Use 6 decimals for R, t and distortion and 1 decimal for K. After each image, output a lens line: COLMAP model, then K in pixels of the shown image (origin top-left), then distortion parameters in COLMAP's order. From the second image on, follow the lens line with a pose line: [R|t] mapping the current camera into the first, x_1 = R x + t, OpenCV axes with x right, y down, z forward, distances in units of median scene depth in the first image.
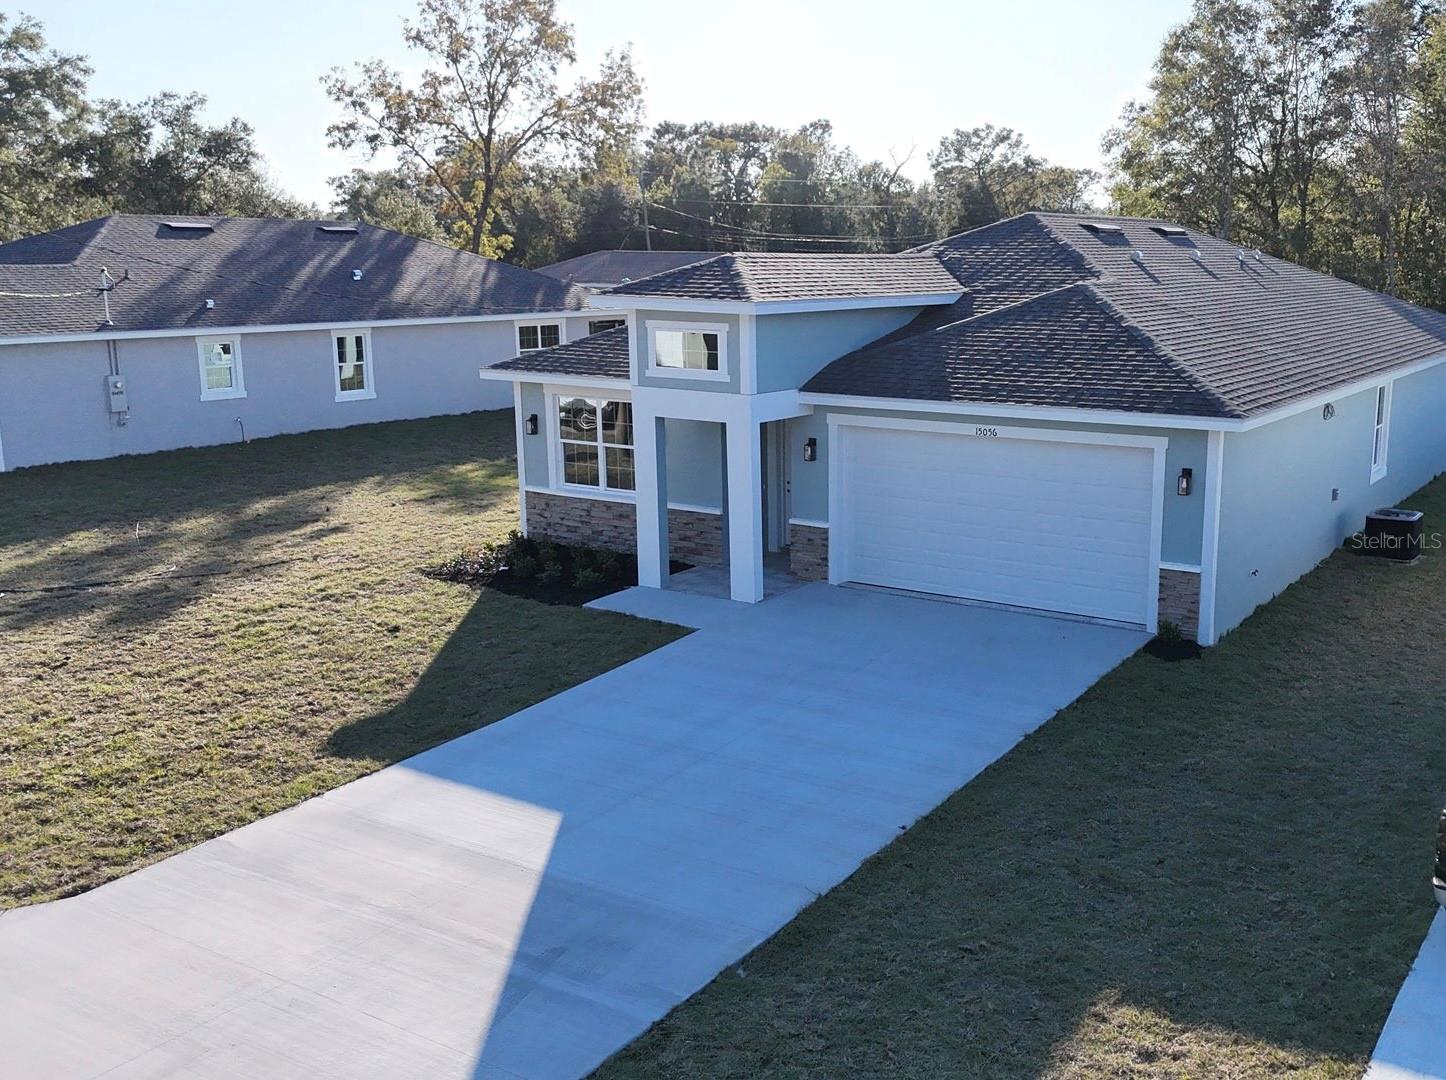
lens RADIAL K [[1373.7, 0, 875.0], [0, 1373.7, 516.2], [0, 0, 1]] dist [0.041076, 0.000000]
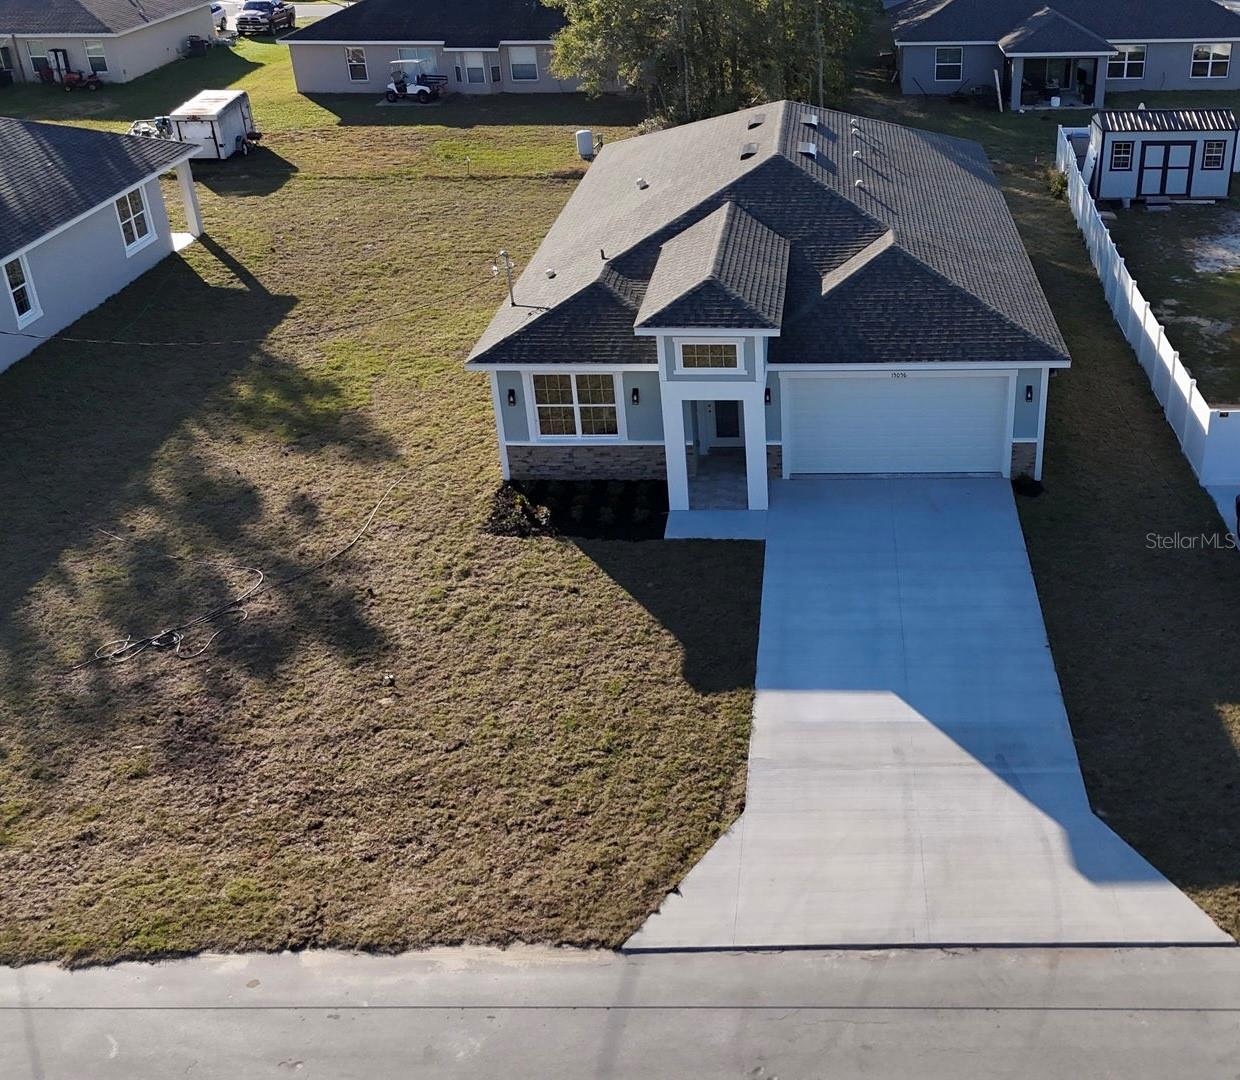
lens RADIAL K [[1344.9, 0, 789.4], [0, 1344.9, 534.5], [0, 0, 1]] dist [0.064735, 0.000000]
pose [[0.866161, -0.249510, 0.433025, -0.753234], [0.110986, 0.940853, 0.320122, -0.403118], [-0.487286, -0.229217, 0.842622, -0.292293]]
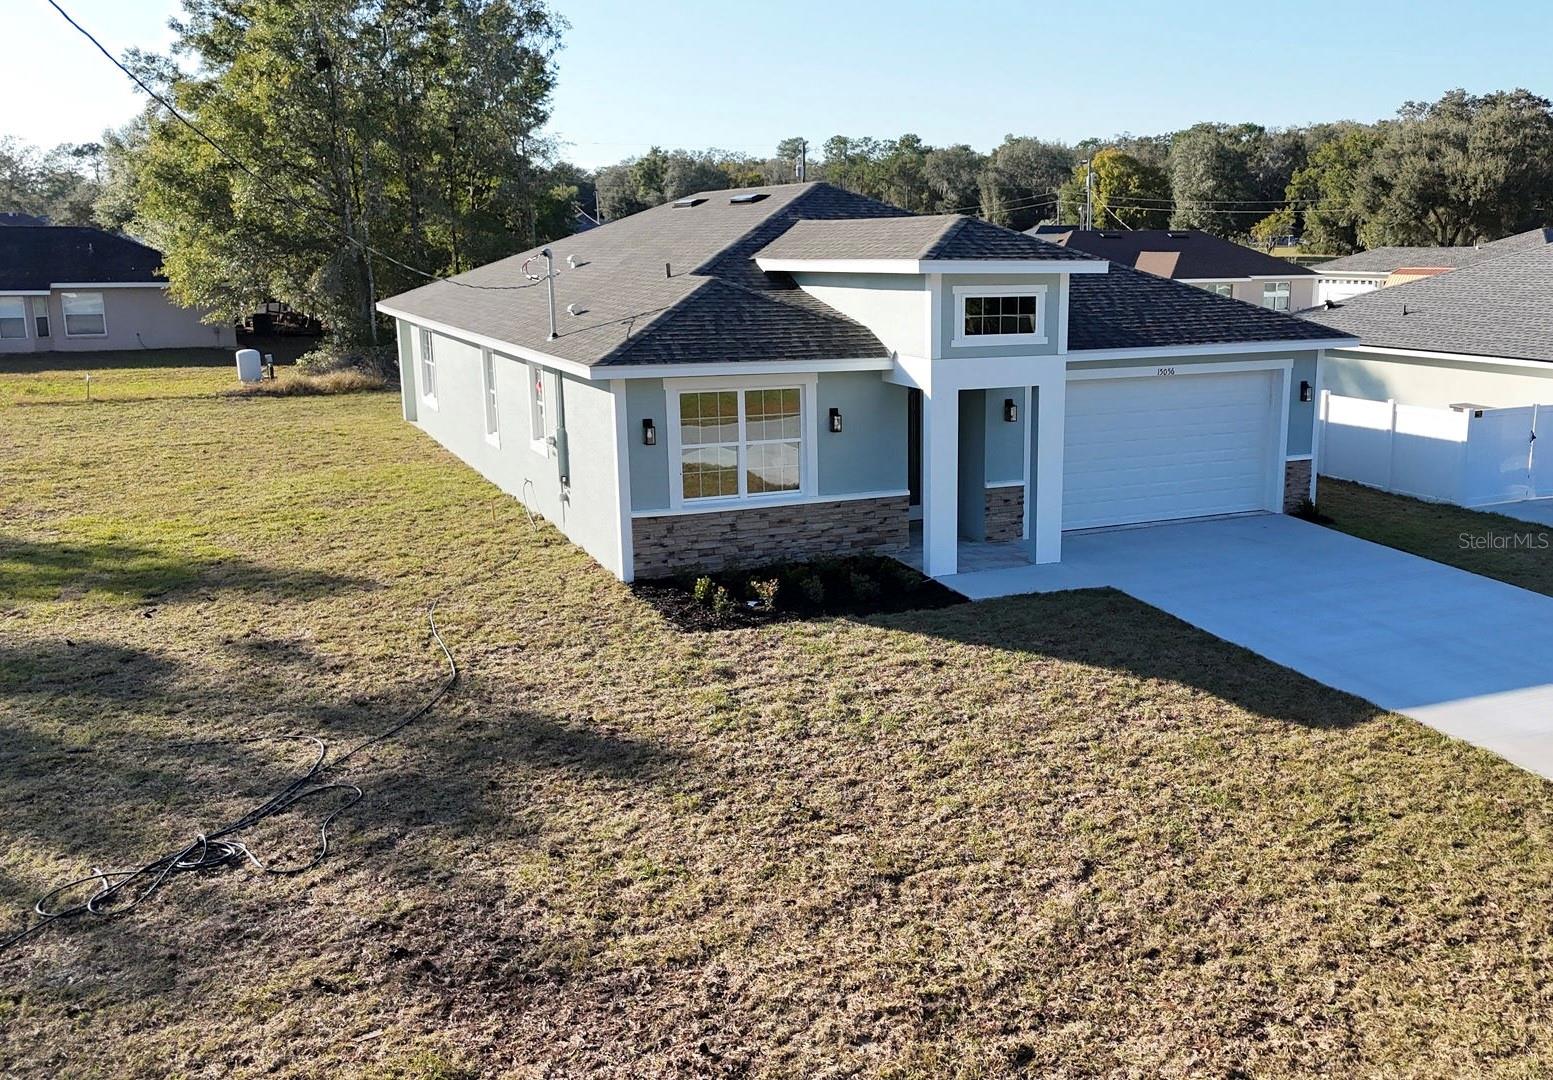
lens RADIAL K [[1397.5, 0, 873.5], [0, 1397.5, 525.9], [0, 0, 1]] dist [0.082281, -0.090289]
pose [[0.544926, -0.168047, 0.821472, -1.052827], [0.160067, 0.982542, 0.094815, -0.086041], [-0.823064, 0.079823, 0.562312, 0.552722]]
